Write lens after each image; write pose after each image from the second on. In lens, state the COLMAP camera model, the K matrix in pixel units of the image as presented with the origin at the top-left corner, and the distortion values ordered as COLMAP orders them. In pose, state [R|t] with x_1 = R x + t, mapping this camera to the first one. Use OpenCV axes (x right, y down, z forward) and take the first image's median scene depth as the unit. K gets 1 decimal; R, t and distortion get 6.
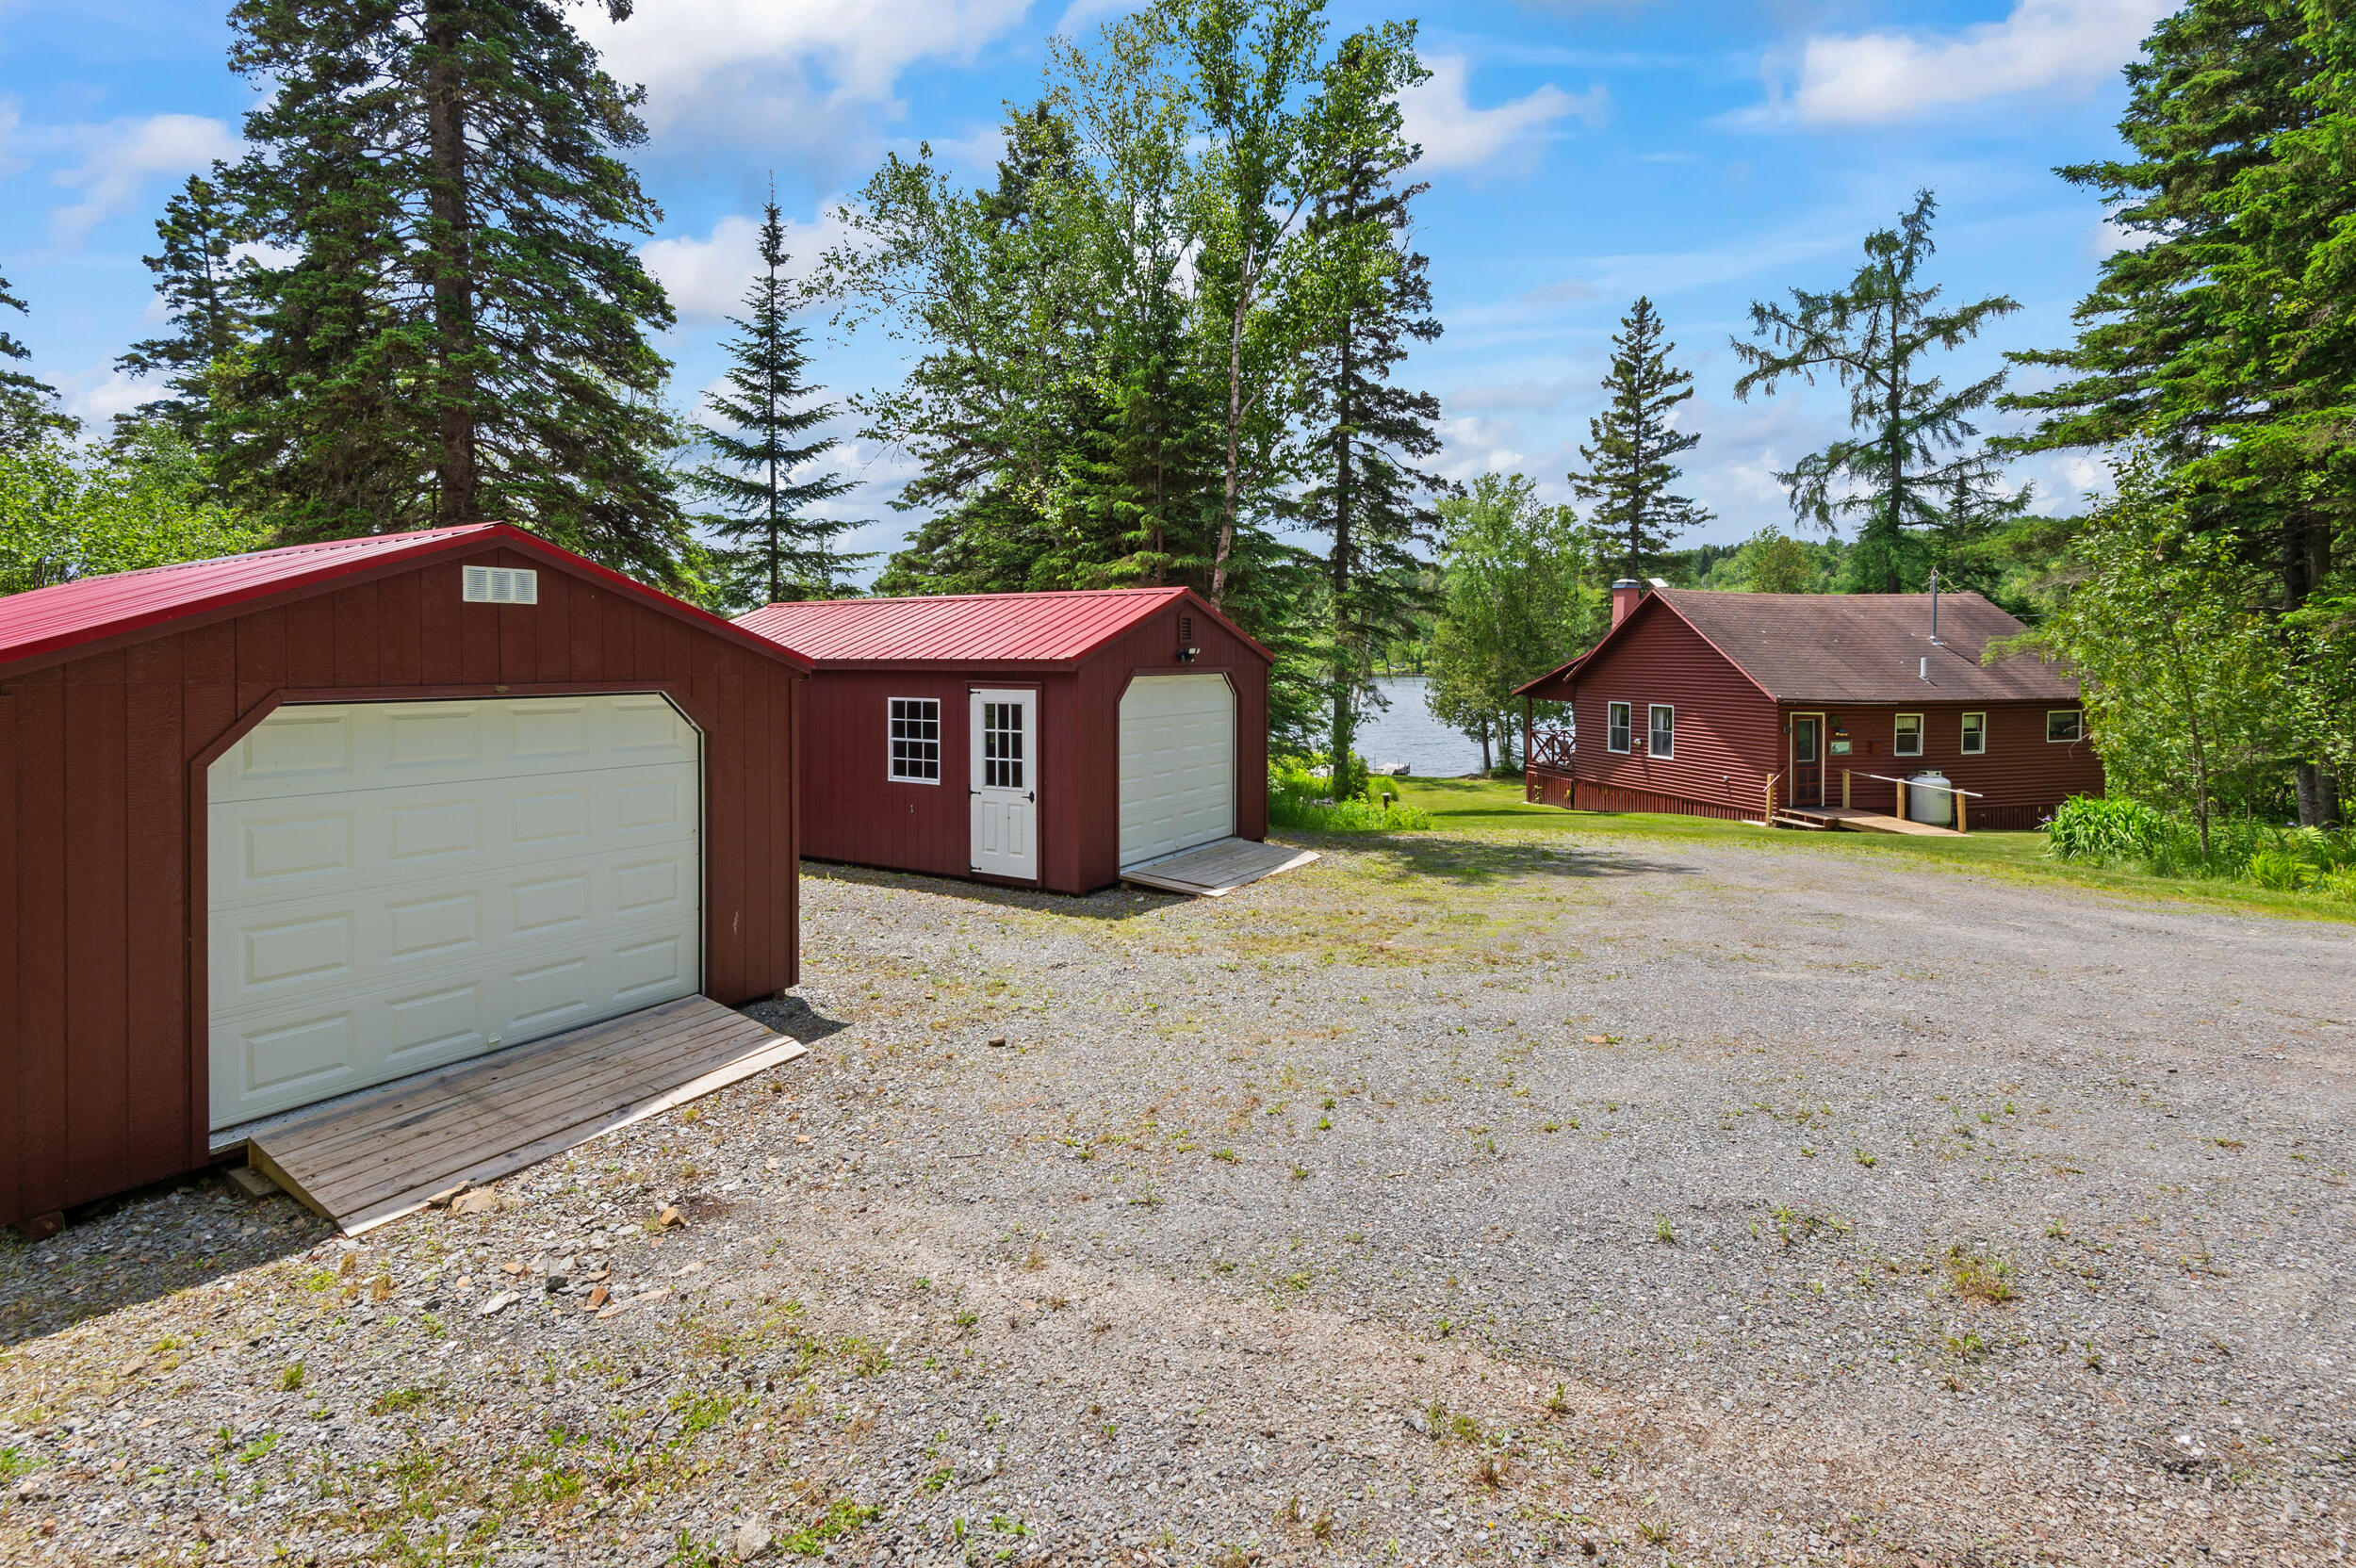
lens RADIAL K [[1083.2, 0, 1170.4], [0, 1083.2, 676.8], [0, 0, 1]] dist [0.019332, -0.028865]
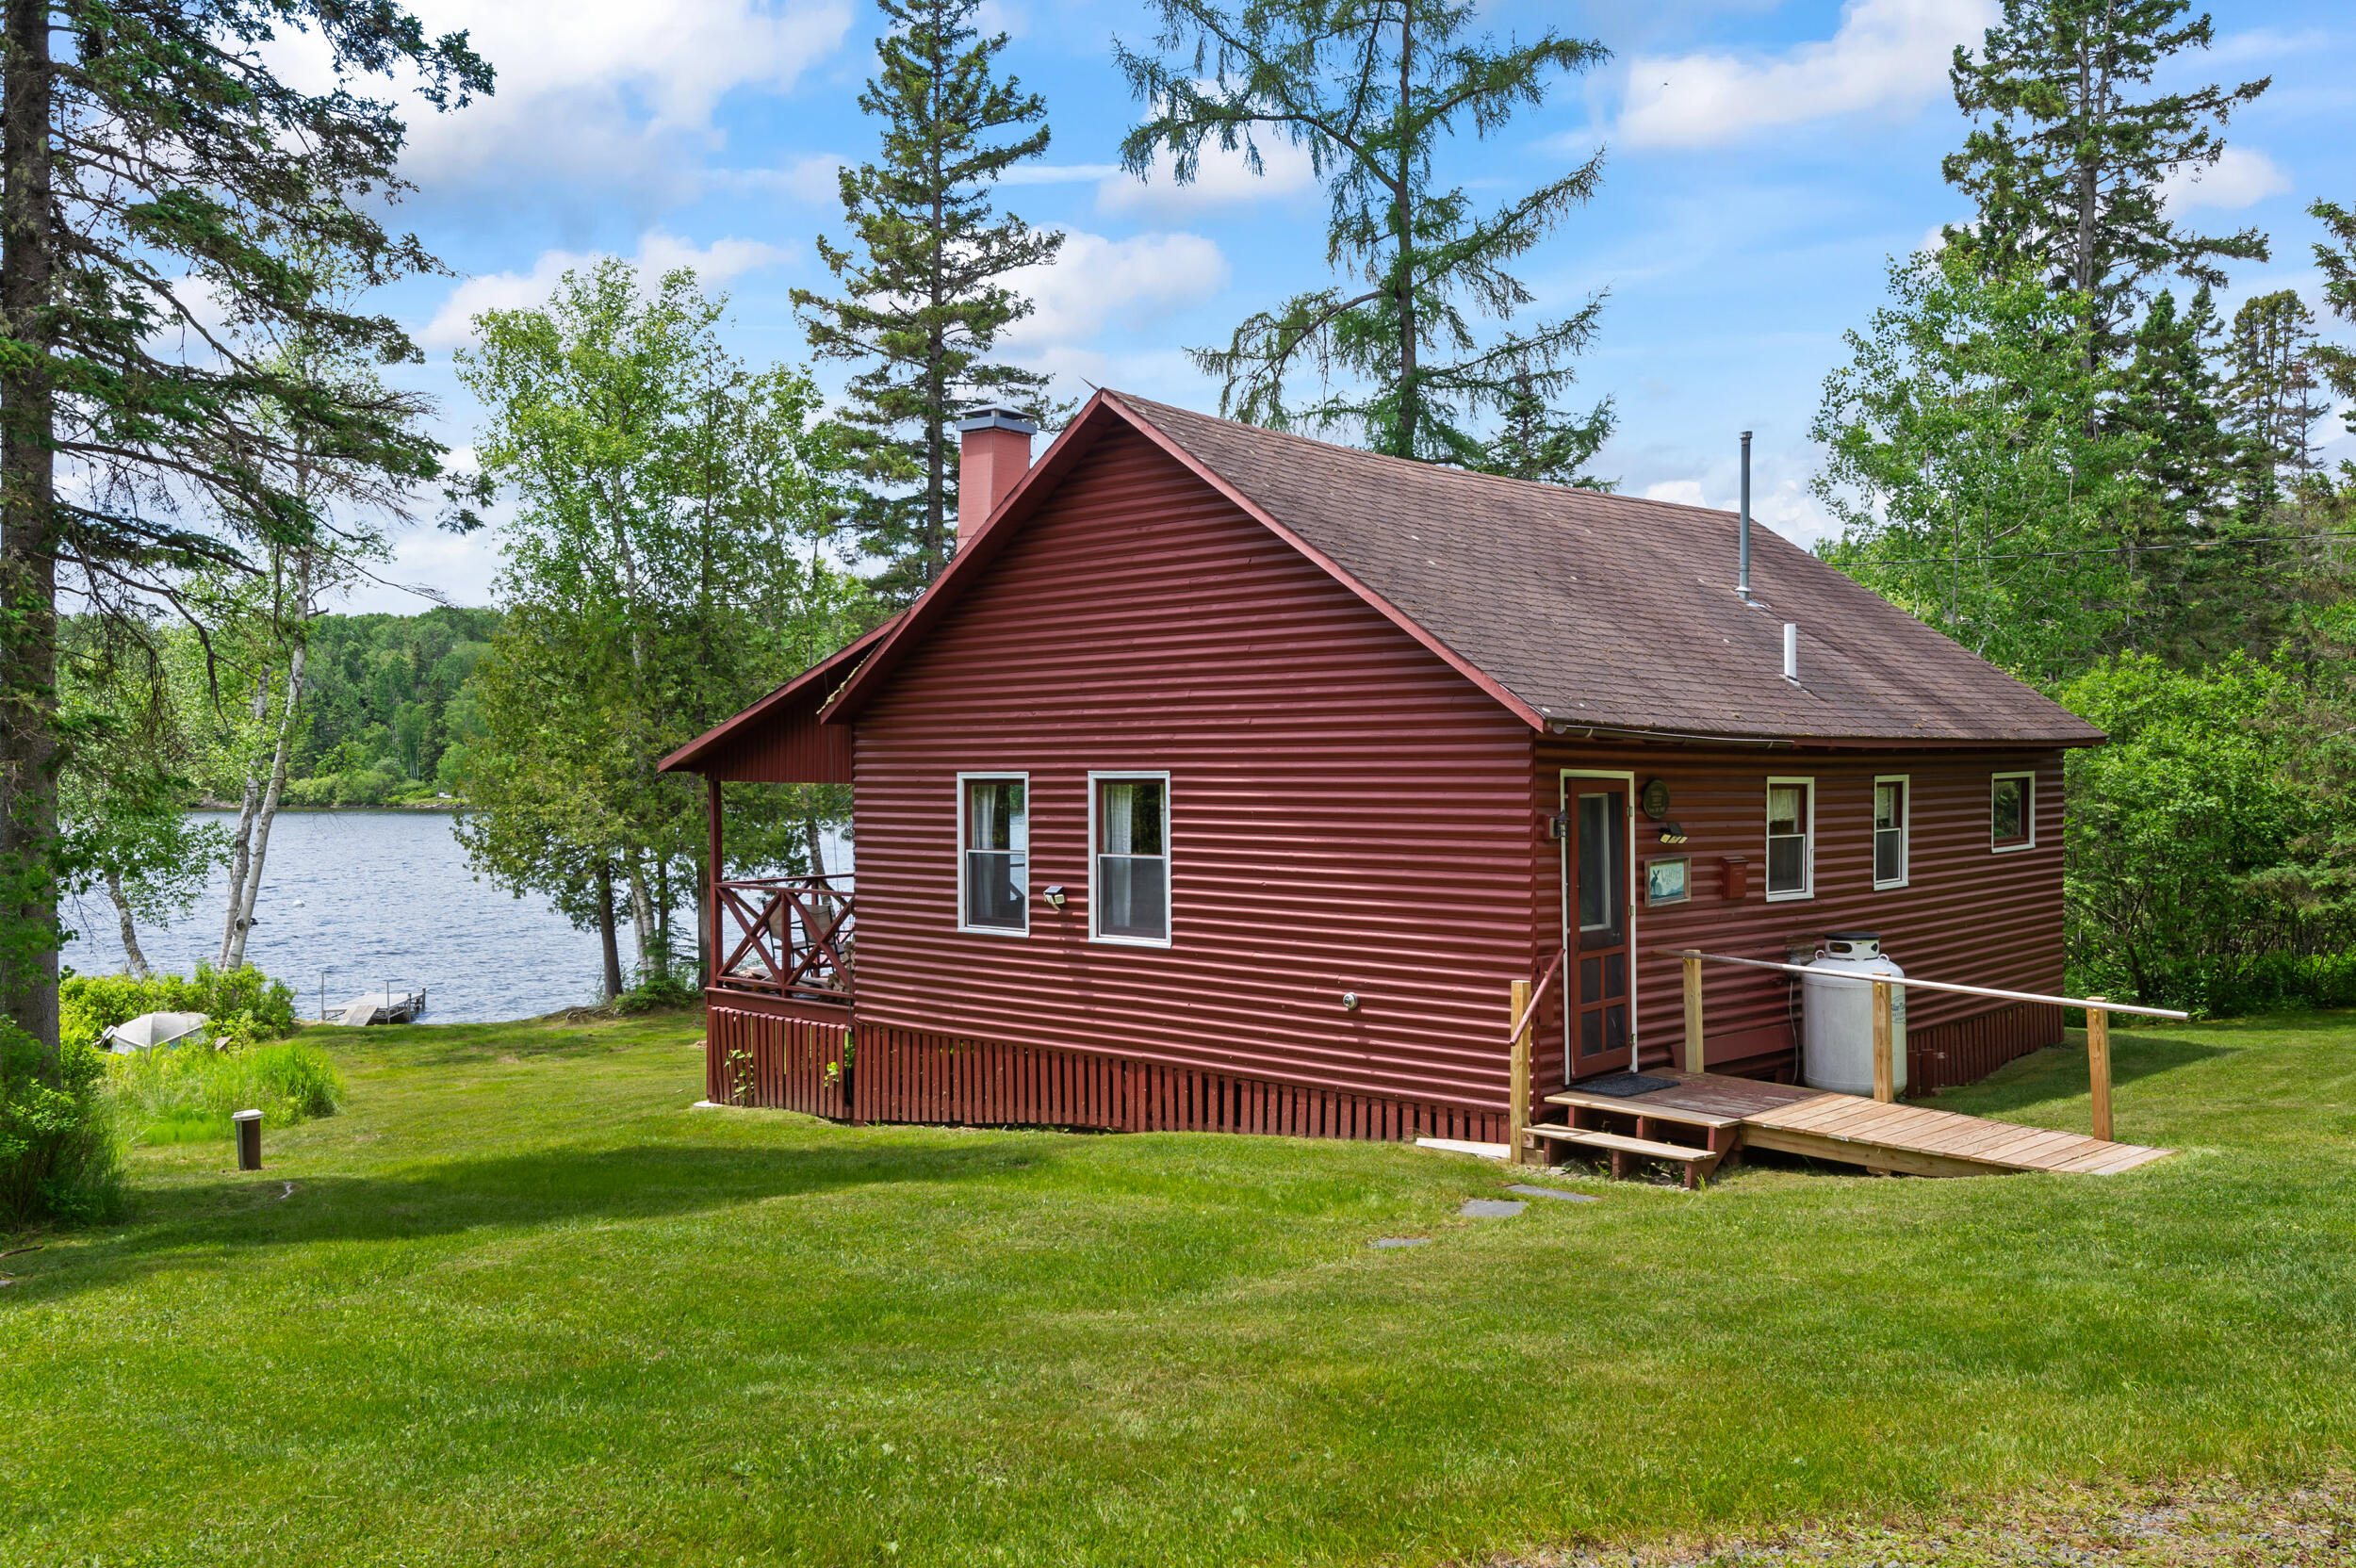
lens RADIAL K [[1945.0, 0, 1178.0], [0, 1945.0, 784.0], [0, 0, 1]] dist [-0.004869, 0.003656]
pose [[0.849252, -0.009698, 0.527899, 0.093775], [0.018109, 0.999778, -0.010765, 0.019353], [-0.527678, 0.018702, 0.849239, 0.285181]]
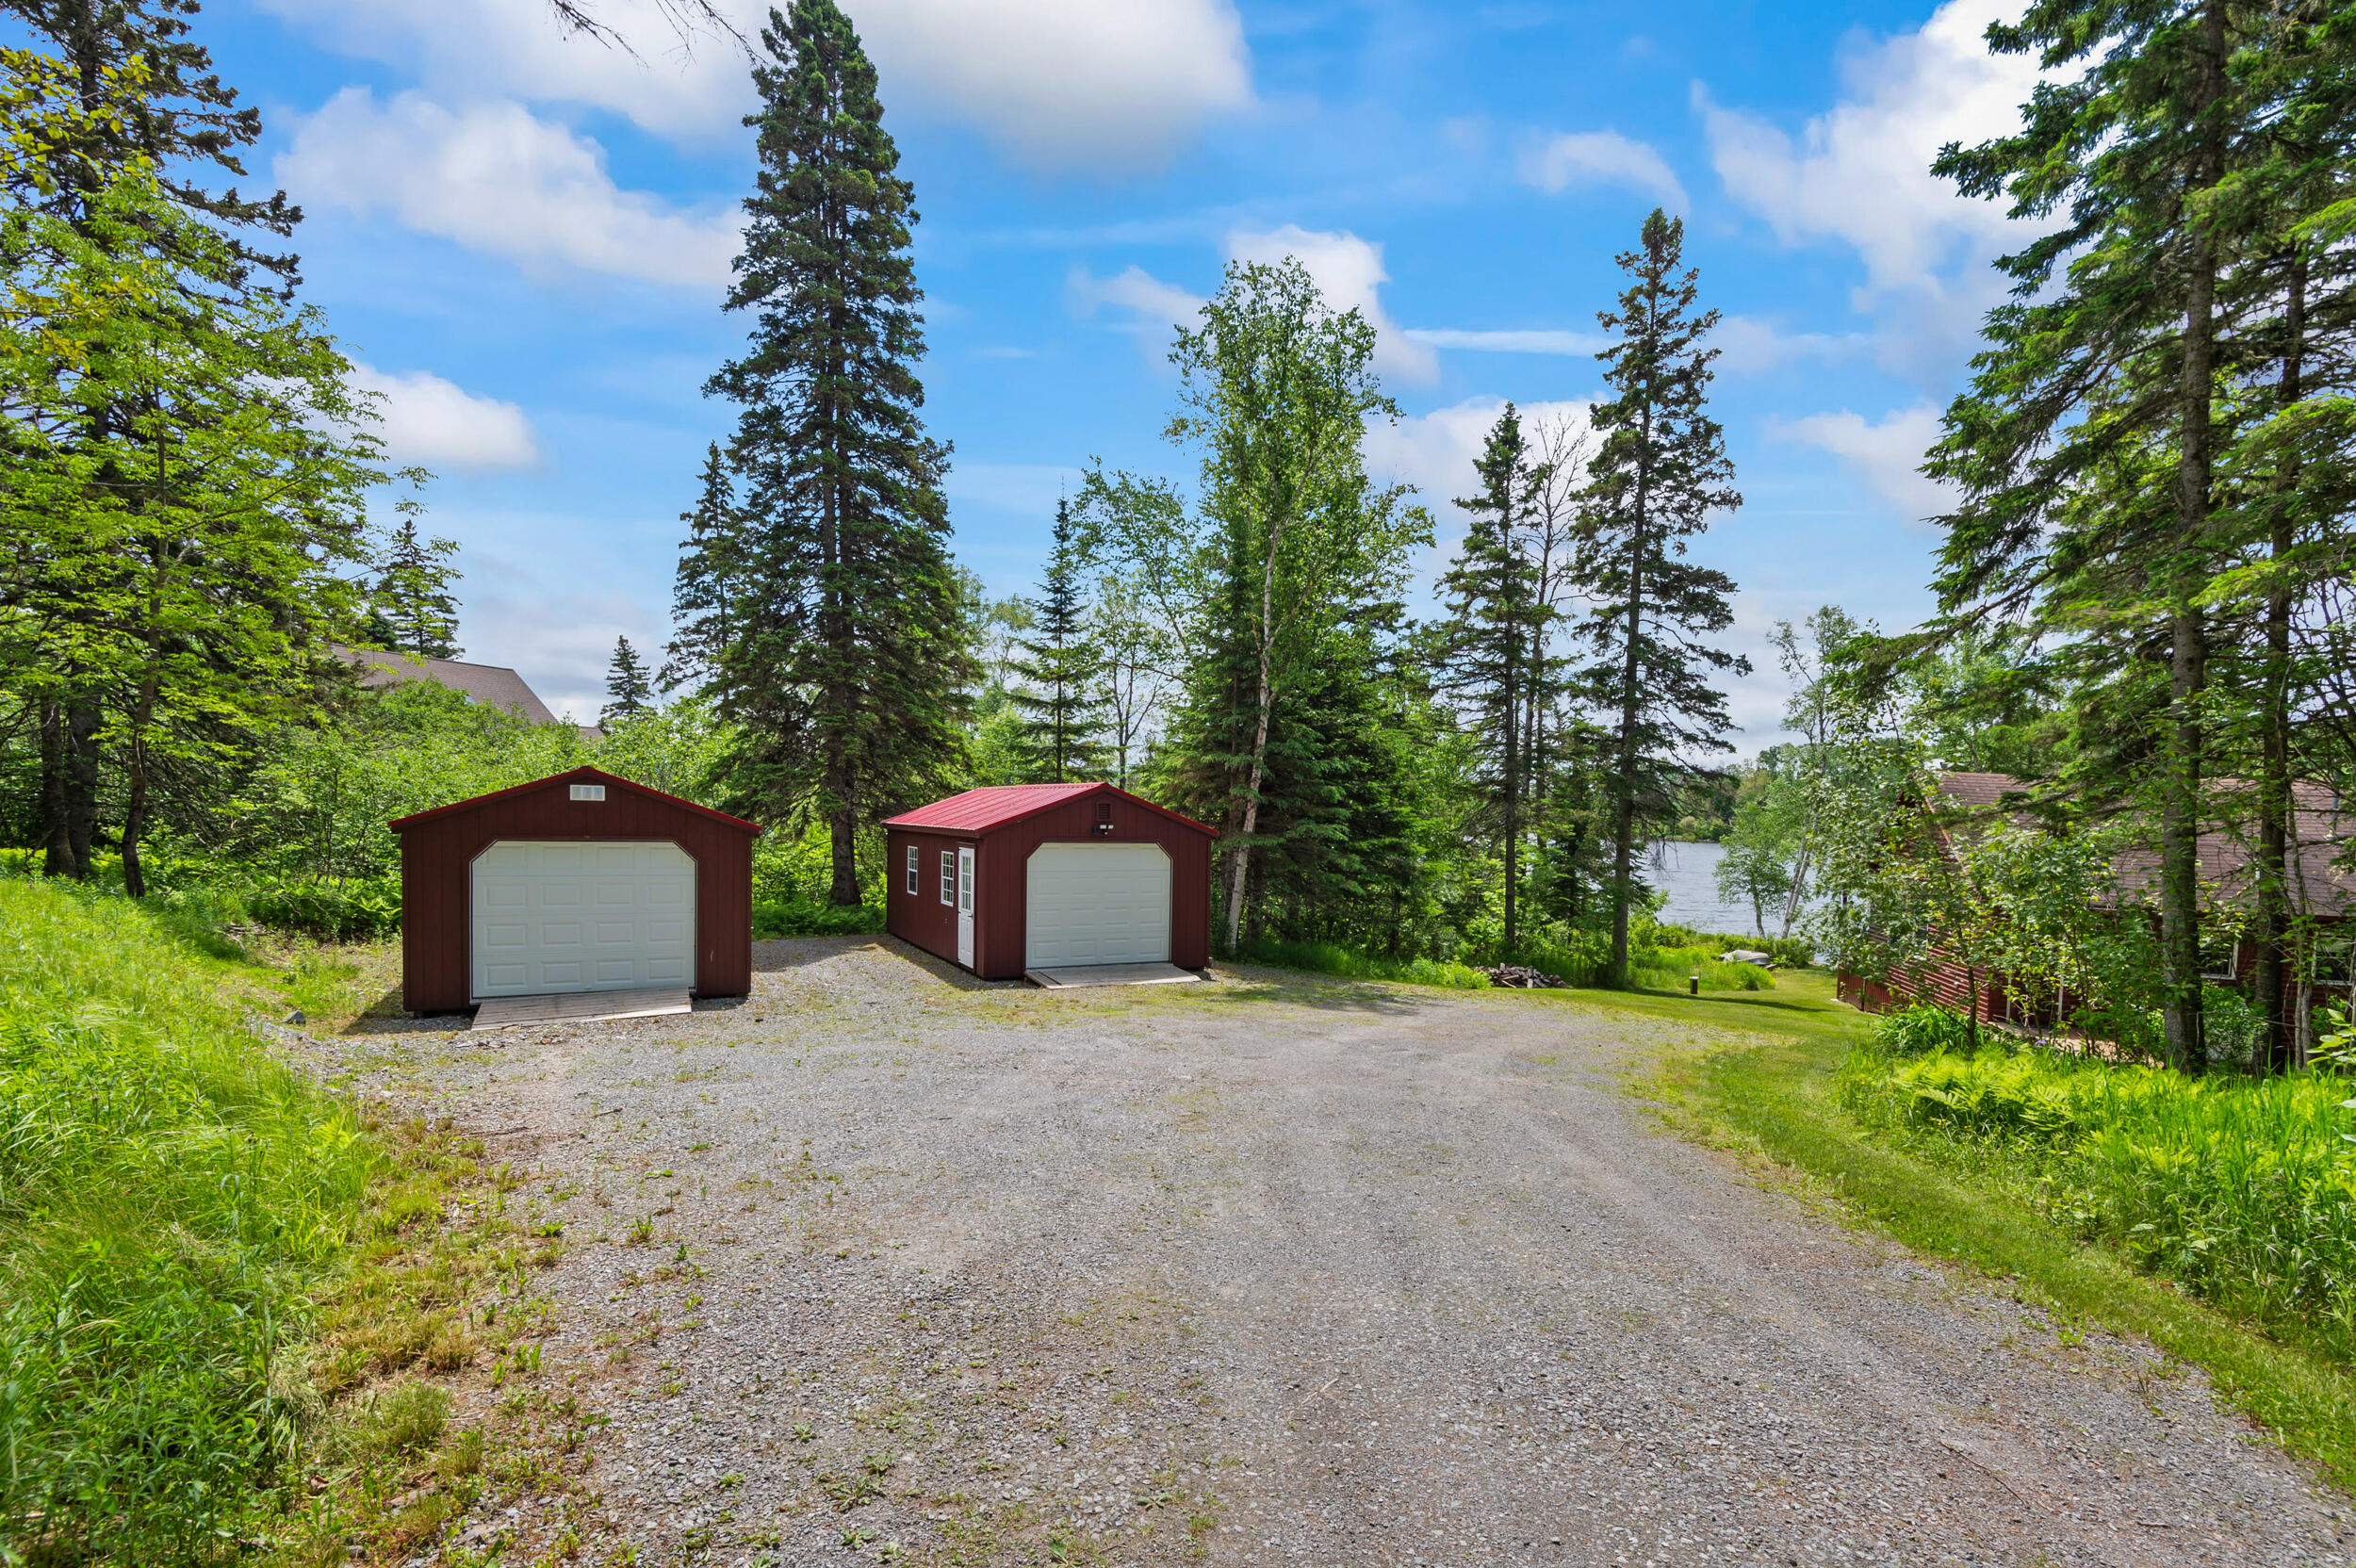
lens RADIAL K [[1066.4, 0, 1177.1], [0, 1066.4, 827.1], [0, 0, 1]] dist [0.020183, -0.026583]
pose [[0.857642, 0.027435, -0.513514, 0.202070], [-0.033761, 0.999425, -0.002990, -0.005628], [0.513137, 0.019901, 0.858076, -0.040229]]
